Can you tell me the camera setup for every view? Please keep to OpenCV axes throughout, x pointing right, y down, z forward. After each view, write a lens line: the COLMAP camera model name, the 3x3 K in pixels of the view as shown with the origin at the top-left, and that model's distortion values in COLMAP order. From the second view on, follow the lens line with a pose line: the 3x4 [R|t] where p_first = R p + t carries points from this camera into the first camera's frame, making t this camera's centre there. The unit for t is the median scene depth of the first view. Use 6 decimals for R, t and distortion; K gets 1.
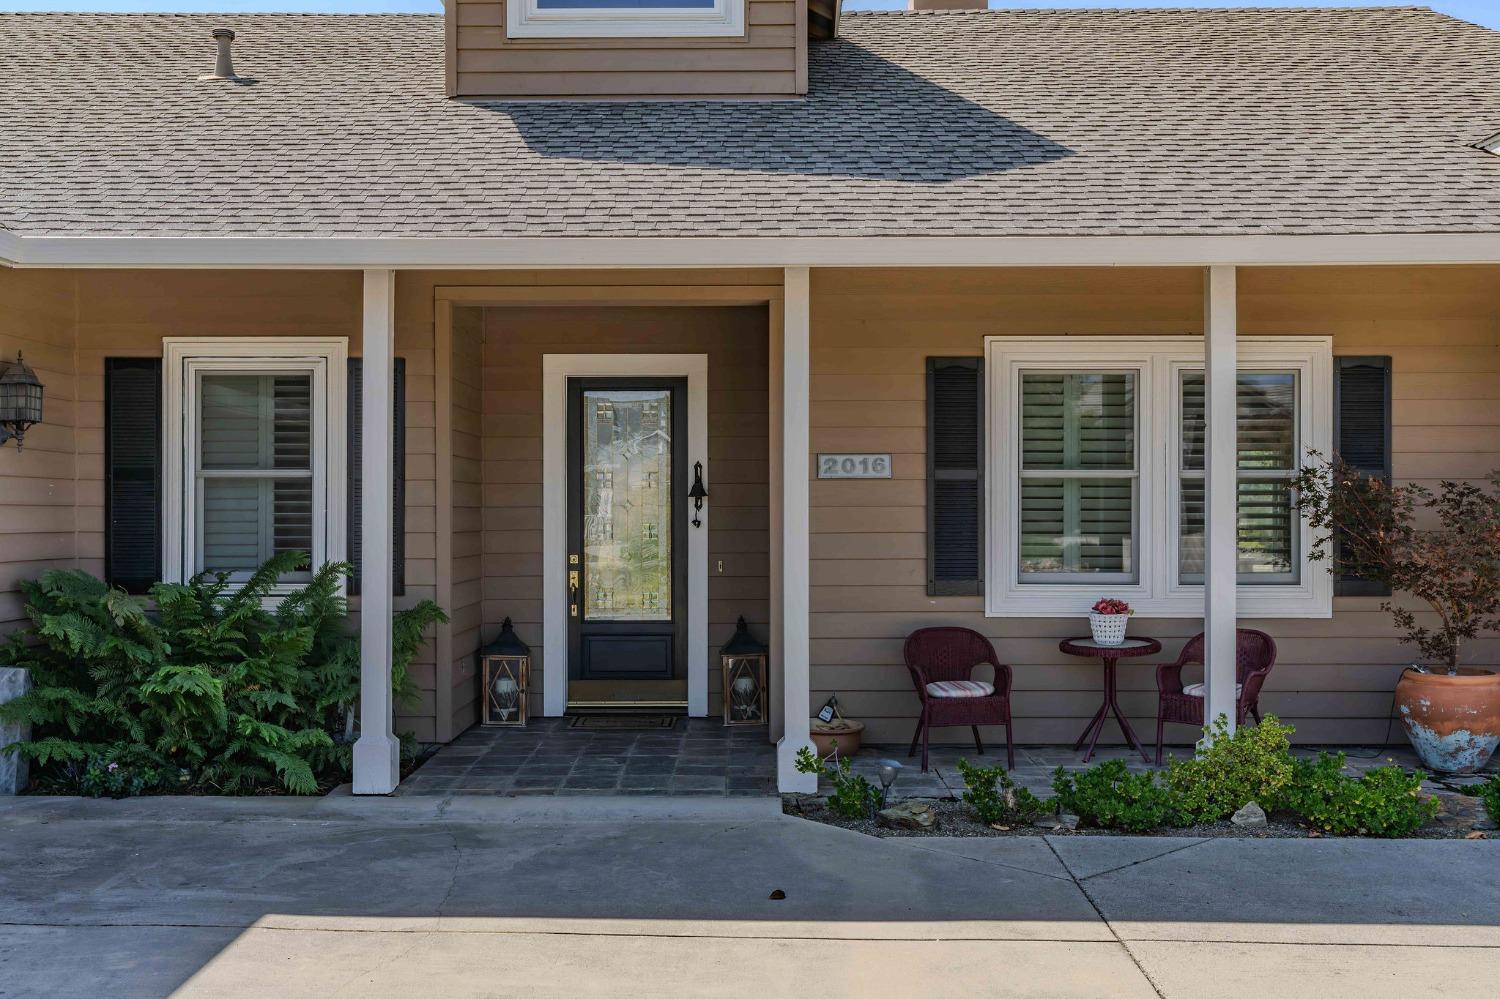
lens RADIAL K [[1476.0, 0, 748.1], [0, 1476.0, 498.5], [0, 0, 1]] dist [0.014113, 0.000000]
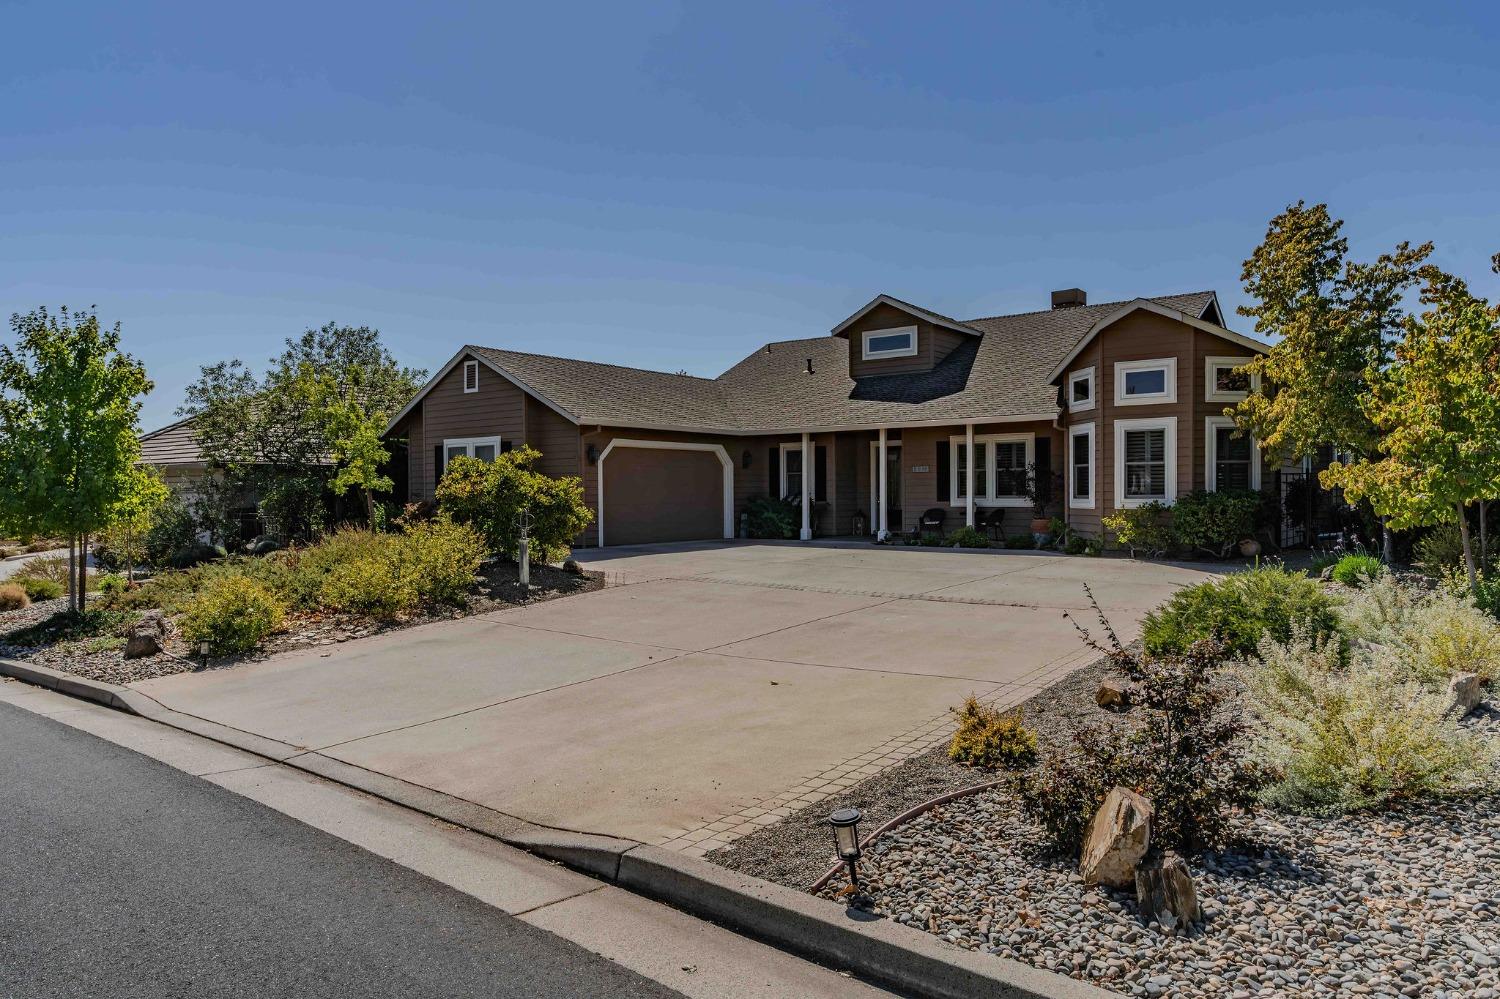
lens RADIAL K [[1017.1, 0, 742.2], [0, 1017.1, 501.2], [0, 0, 1]] dist [0.011699, -0.000370]
pose [[0.802628, 0.000716, -0.596480, 1.343297], [0.007471, 0.999909, 0.011253, 0.030401], [0.596433, -0.013488, 0.802549, -1.529174]]
